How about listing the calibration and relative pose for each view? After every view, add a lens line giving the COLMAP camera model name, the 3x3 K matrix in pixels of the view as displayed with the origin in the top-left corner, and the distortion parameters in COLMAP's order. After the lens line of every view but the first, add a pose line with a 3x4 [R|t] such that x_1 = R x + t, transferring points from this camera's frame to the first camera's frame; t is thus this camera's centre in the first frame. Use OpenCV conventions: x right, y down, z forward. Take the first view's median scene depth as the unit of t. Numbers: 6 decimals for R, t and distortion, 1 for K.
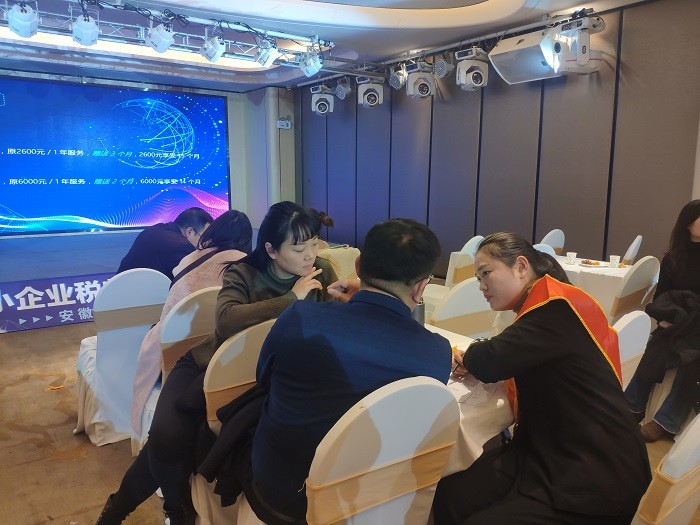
lens RADIAL K [[531.5, 0, 349.4], [0, 531.5, 266.7], [0, 0, 1]] dist [-0.063681, 0.011359]
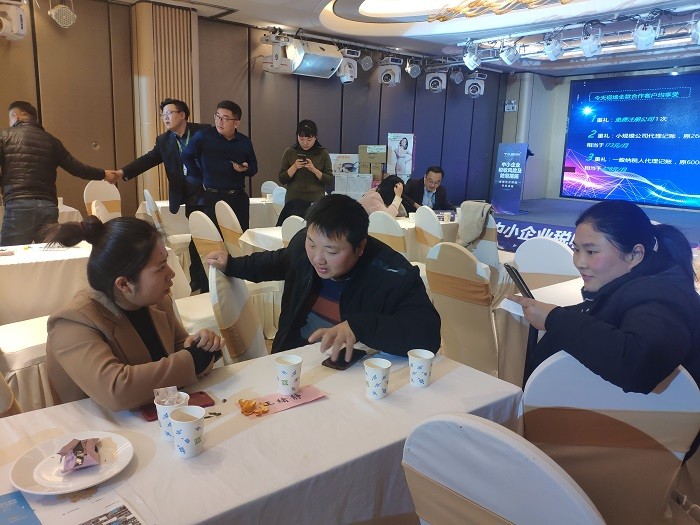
lens RADIAL K [[531.5, 0, 349.4], [0, 531.5, 266.7], [0, 0, 1]] dist [-0.063681, 0.011359]
pose [[0.016080, 0.198108, -0.980048, 0.582580], [-0.170520, 0.966359, 0.192543, -0.034842], [0.985223, 0.164022, 0.049321, 0.255398]]
